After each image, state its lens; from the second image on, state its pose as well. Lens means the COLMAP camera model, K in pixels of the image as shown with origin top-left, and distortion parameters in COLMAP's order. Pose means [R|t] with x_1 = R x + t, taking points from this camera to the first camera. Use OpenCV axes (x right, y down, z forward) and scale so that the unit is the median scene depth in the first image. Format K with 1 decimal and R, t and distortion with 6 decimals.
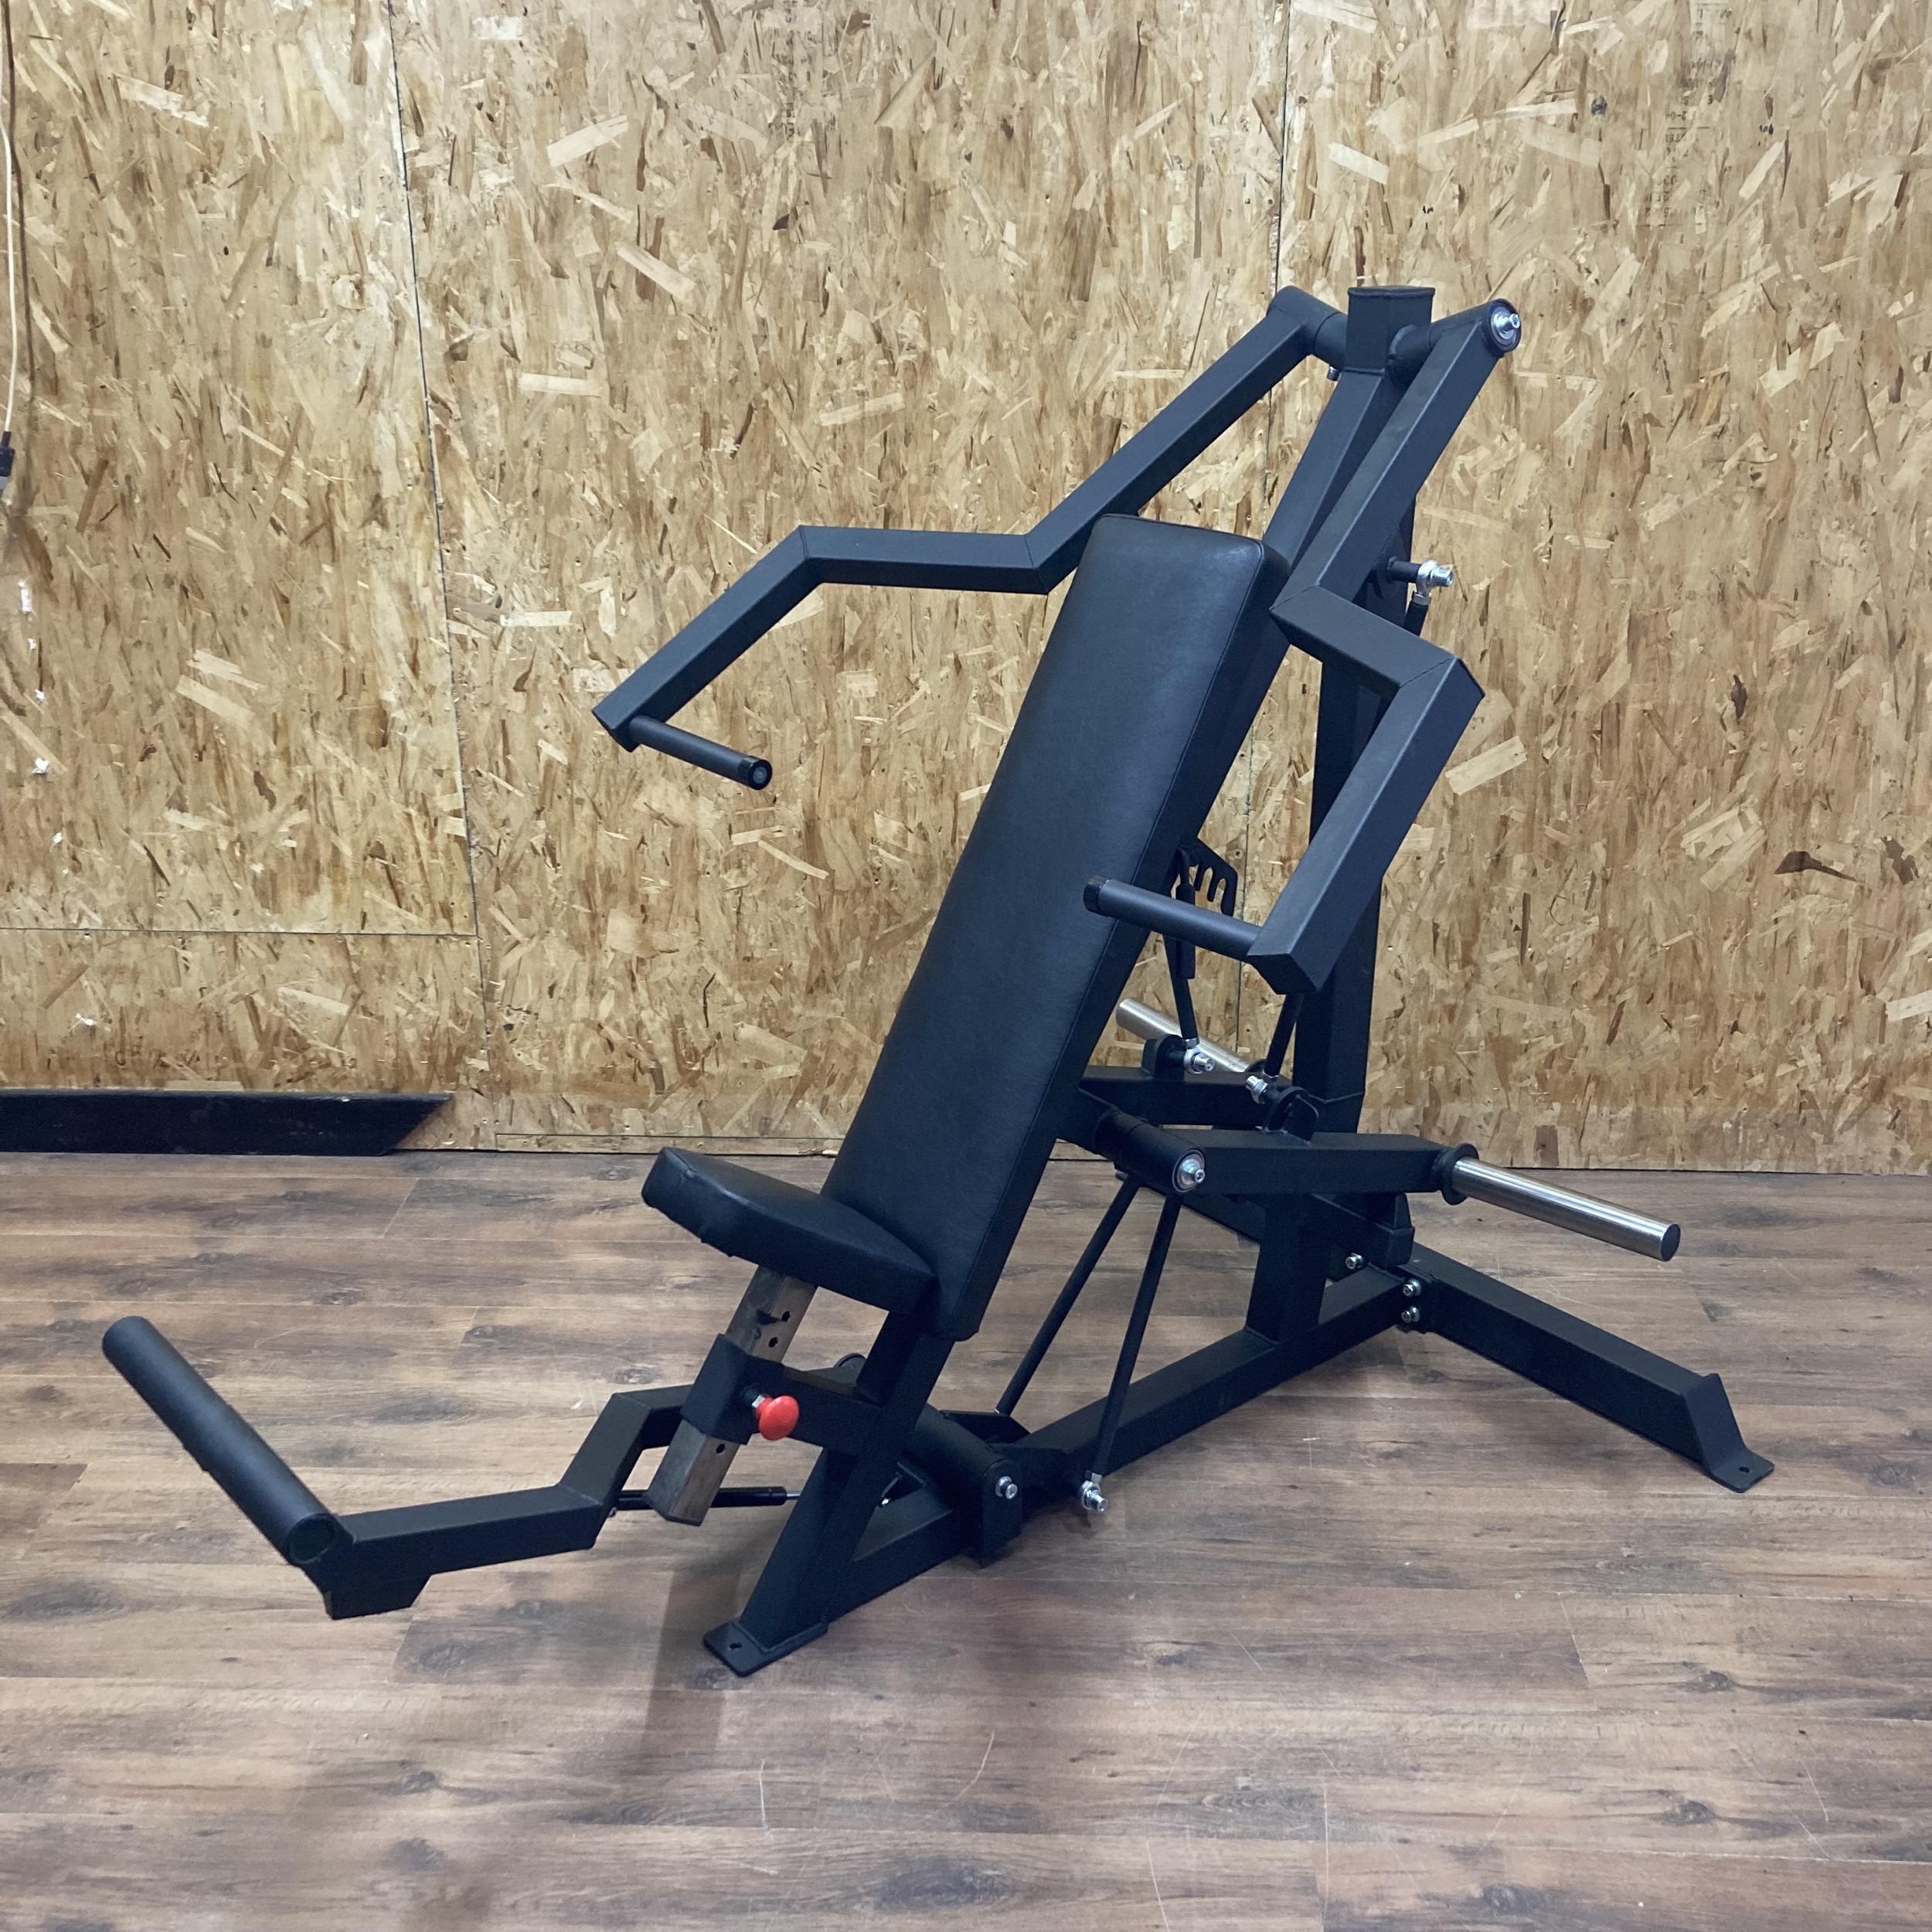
lens RADIAL K [[2061.2, 0, 984.3], [0, 2061.2, 950.7], [0, 0, 1]] dist [0.154183, -0.462946]
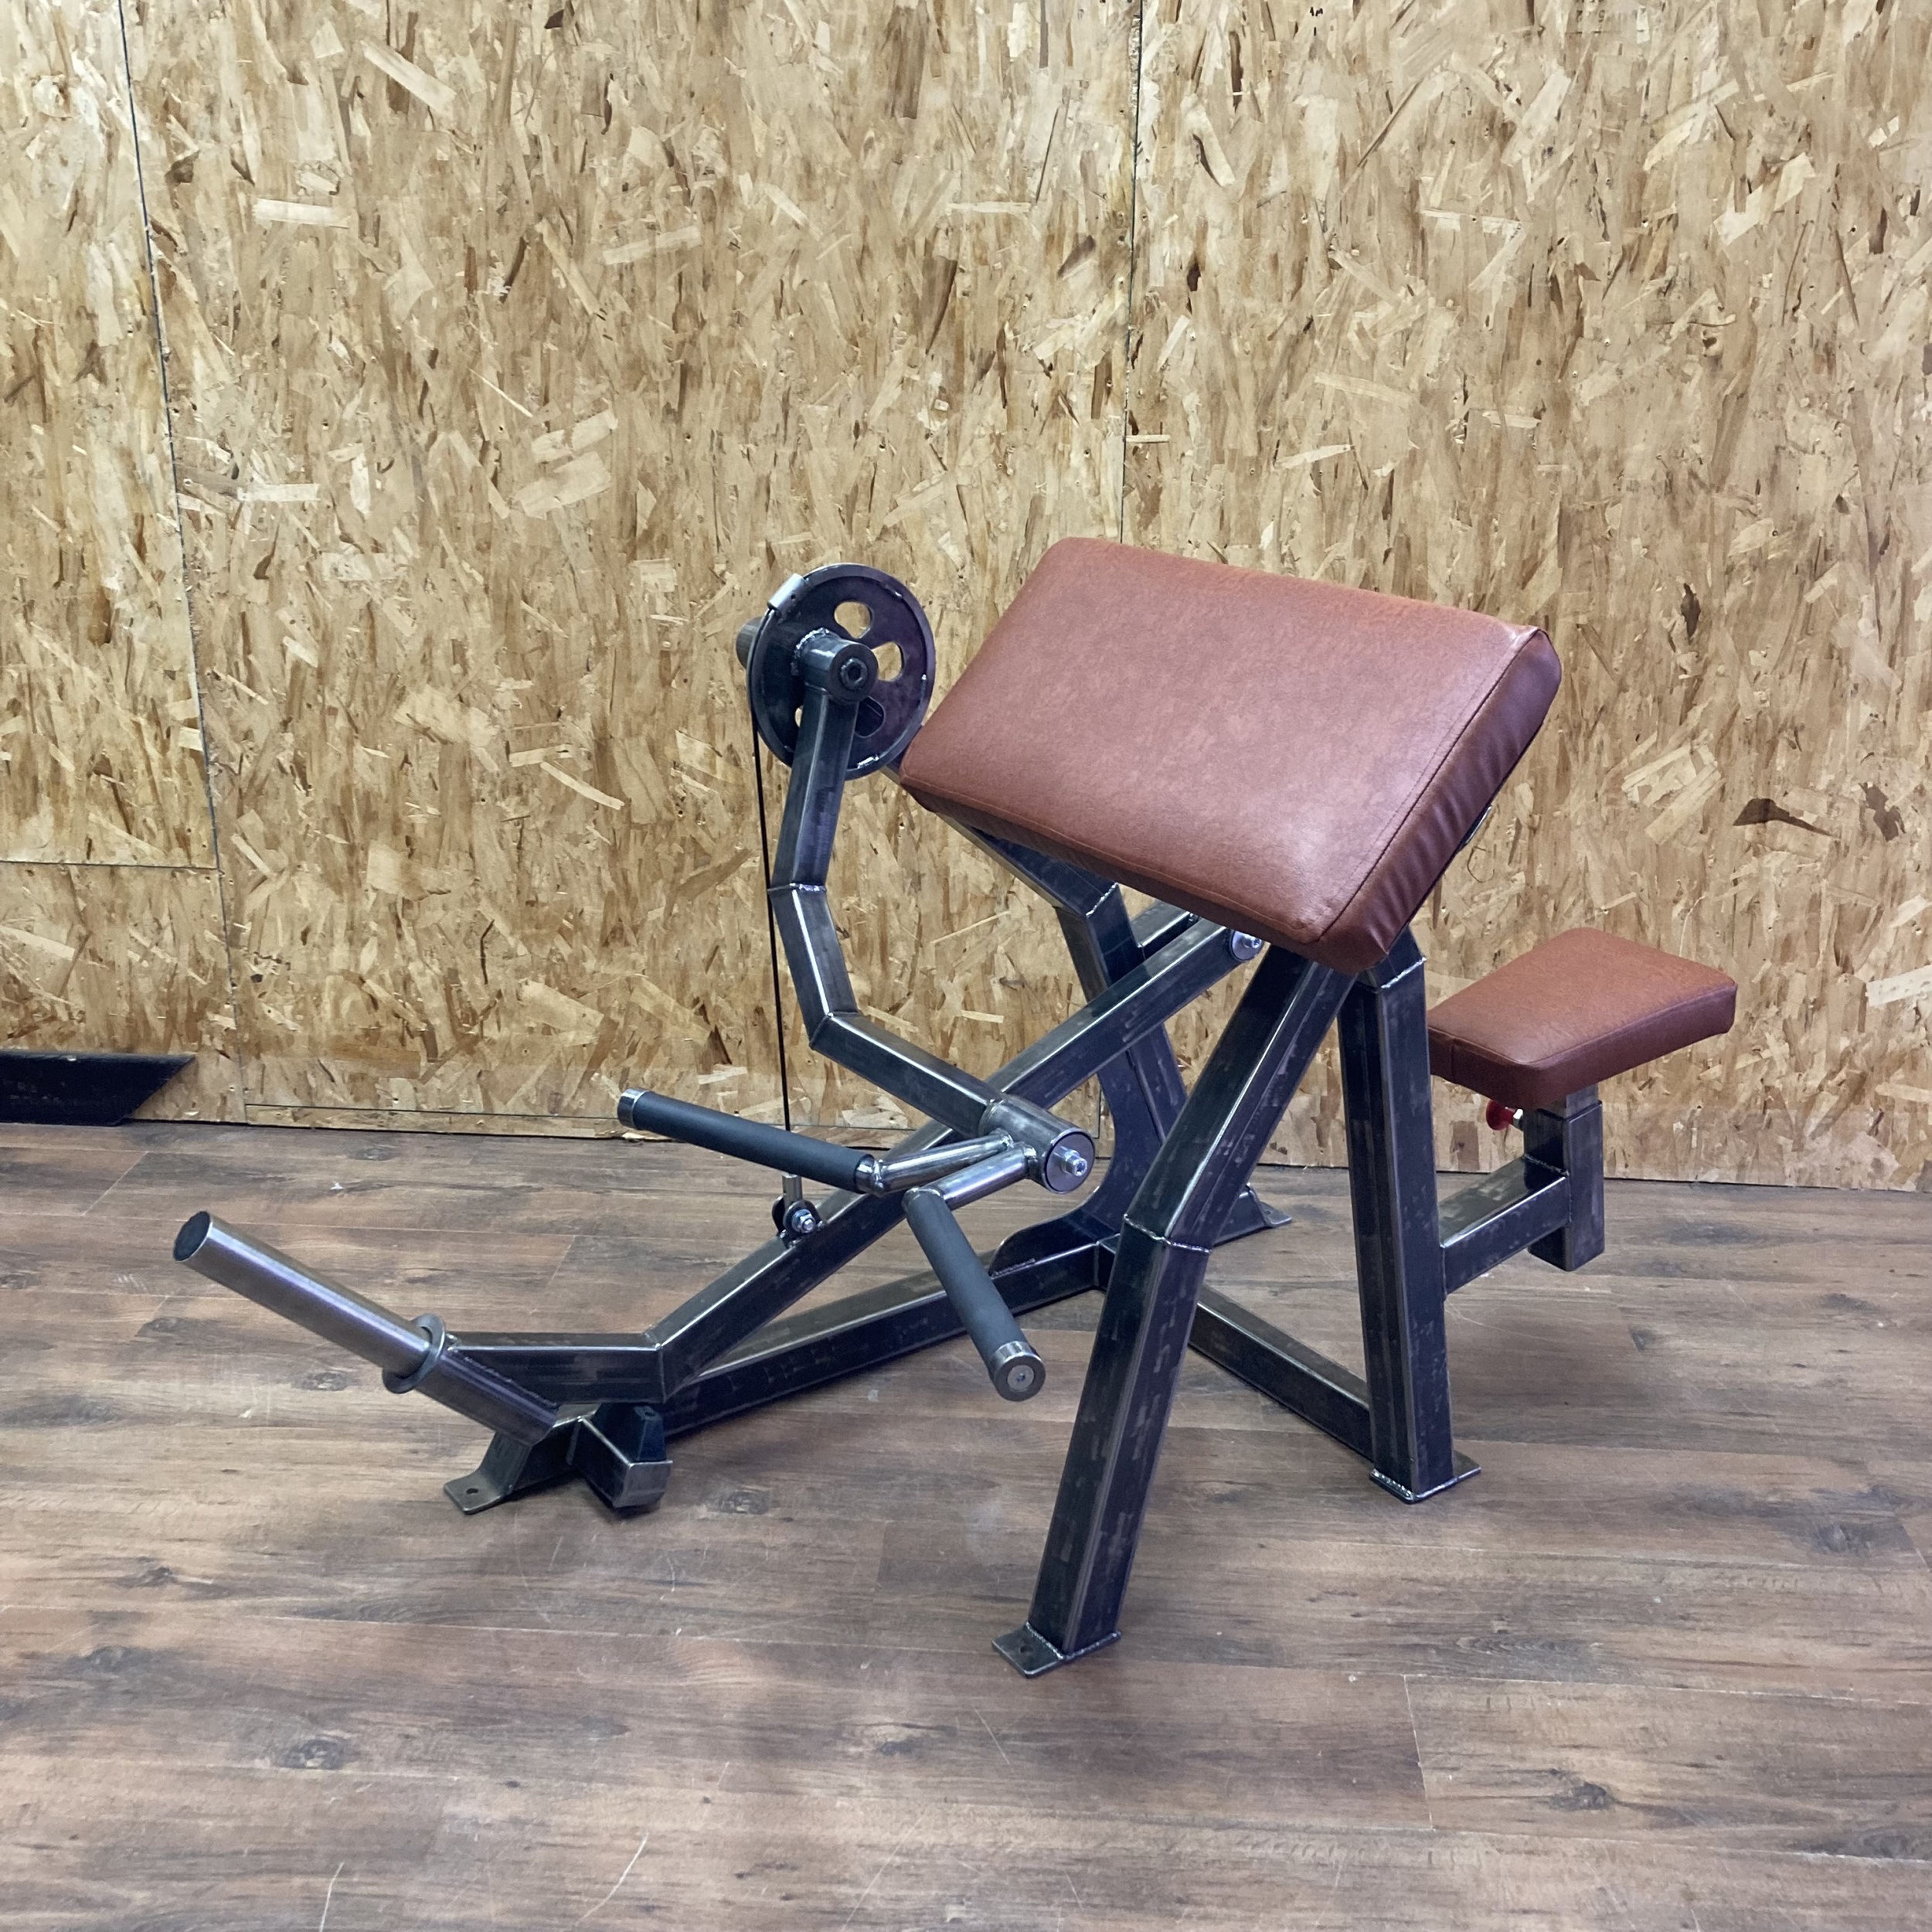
lens RADIAL K [[2073.6, 0, 987.8], [0, 2073.6, 953.1], [0, 0, 1]] dist [0.142162, -0.418490]
pose [[0.999510, 0.022816, -0.021415, 0.098433], [-0.023352, 0.999411, -0.025127, 0.044223], [0.020829, 0.025615, 0.999455, 0.149655]]
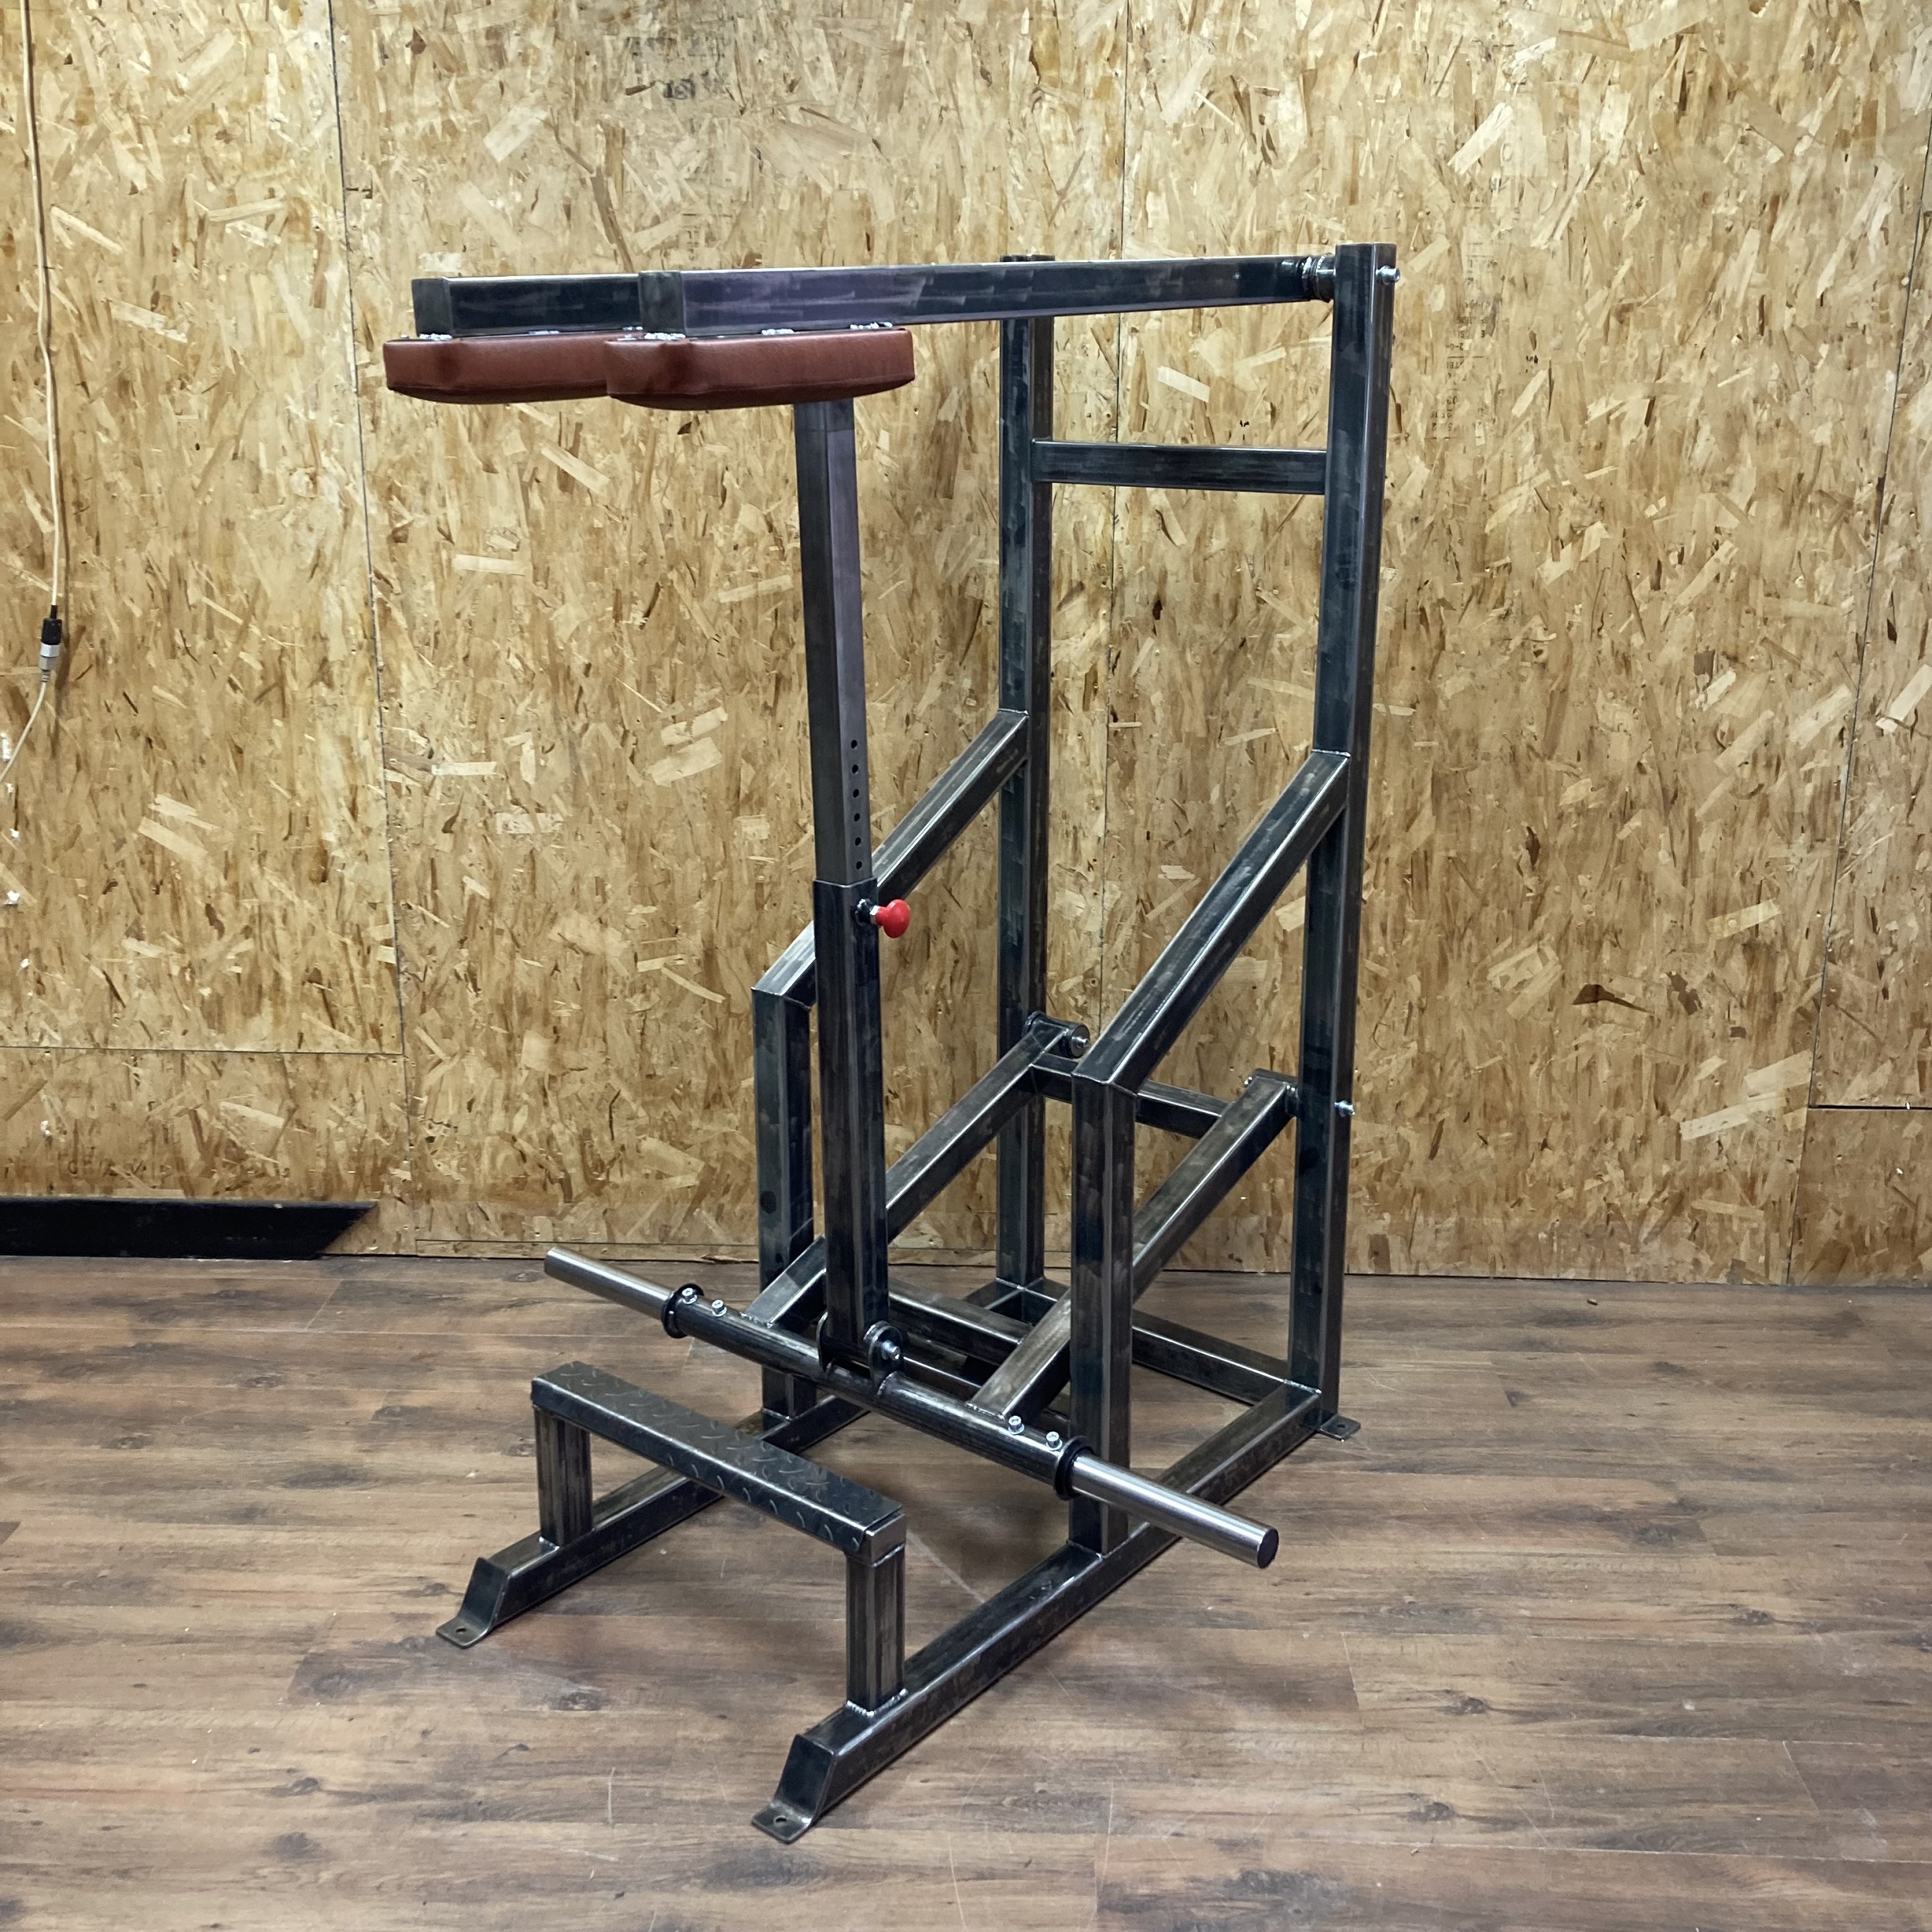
lens RADIAL K [[2049.6, 0, 985.5], [0, 2049.6, 935.7], [0, 0, 1]] dist [0.156003, -0.455817]
pose [[0.999923, 0.006968, 0.010233, 0.054613], [-0.005974, 0.995537, -0.094183, 0.033224], [-0.010844, 0.094115, 0.995502, -0.103310]]
